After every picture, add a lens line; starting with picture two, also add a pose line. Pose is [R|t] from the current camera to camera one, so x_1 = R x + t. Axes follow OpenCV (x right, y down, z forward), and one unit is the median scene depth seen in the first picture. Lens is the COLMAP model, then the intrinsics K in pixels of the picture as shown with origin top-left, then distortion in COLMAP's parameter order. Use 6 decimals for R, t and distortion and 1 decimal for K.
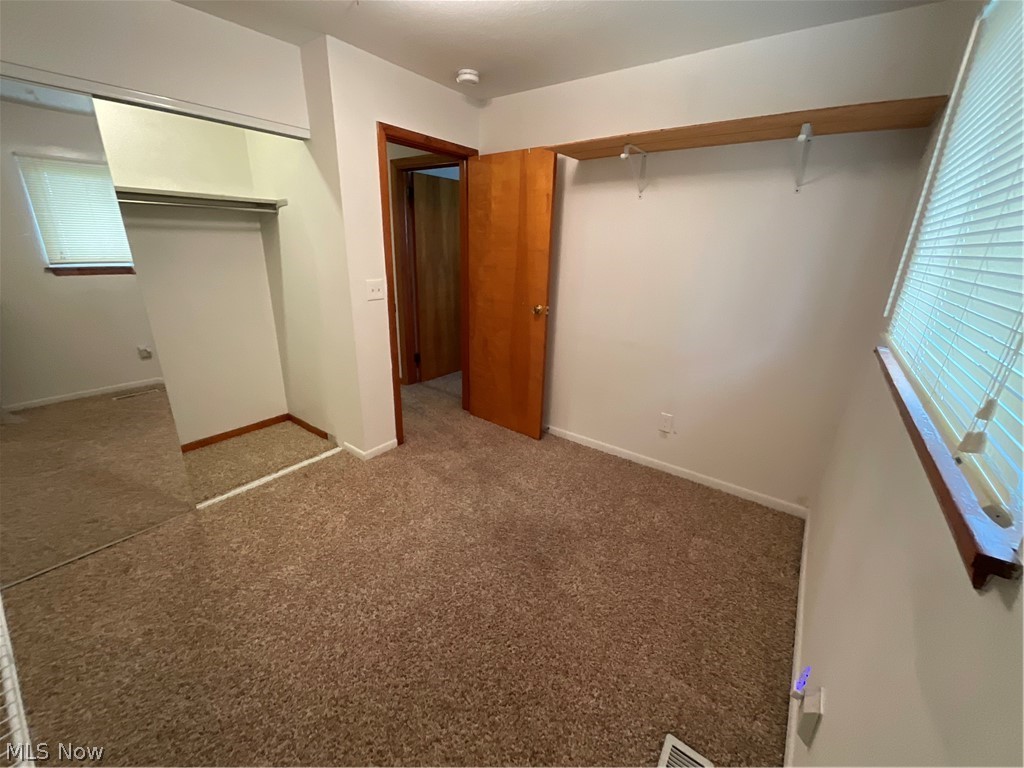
lens RADIAL K [[413.5, 0, 509.6], [0, 413.5, 383.1], [0, 0, 1]] dist [0.000452, -0.000636]
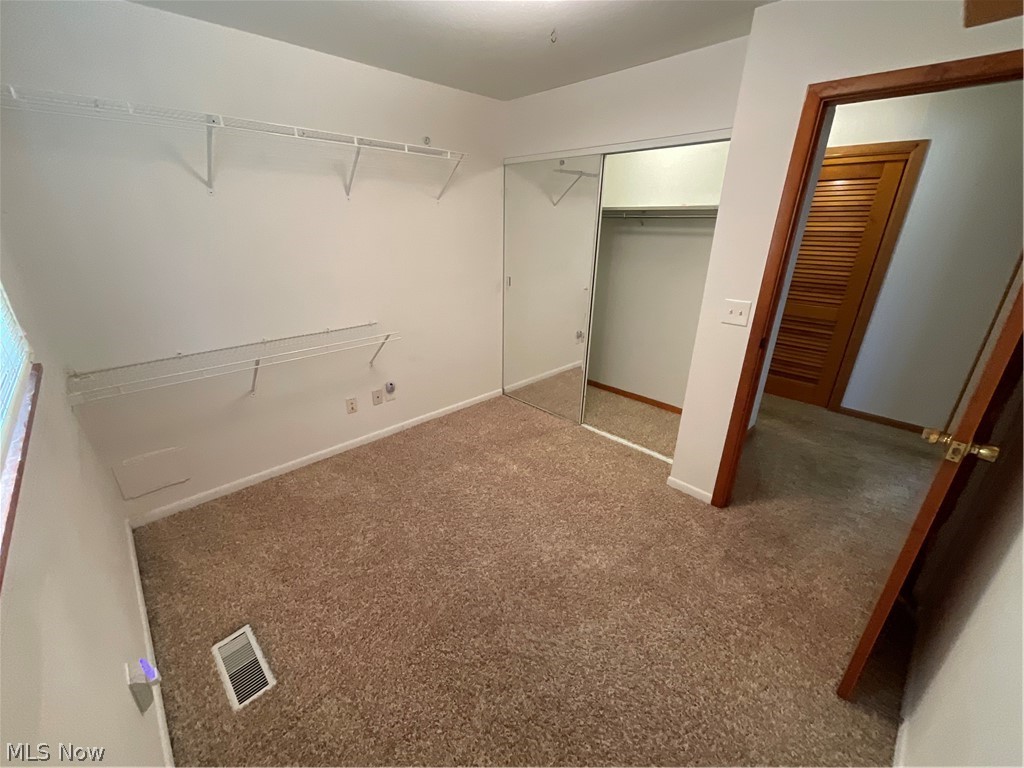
lens RADIAL K [[413.5, 0, 510.6], [0, 413.5, 381.7], [0, 0, 1]] dist [0.000452, -0.000636]
pose [[-0.150784, 0.339385, -0.928484, 0.513792], [-0.330230, 0.867977, 0.370897, -0.253304], [0.931779, 0.362539, -0.018802, 0.636821]]
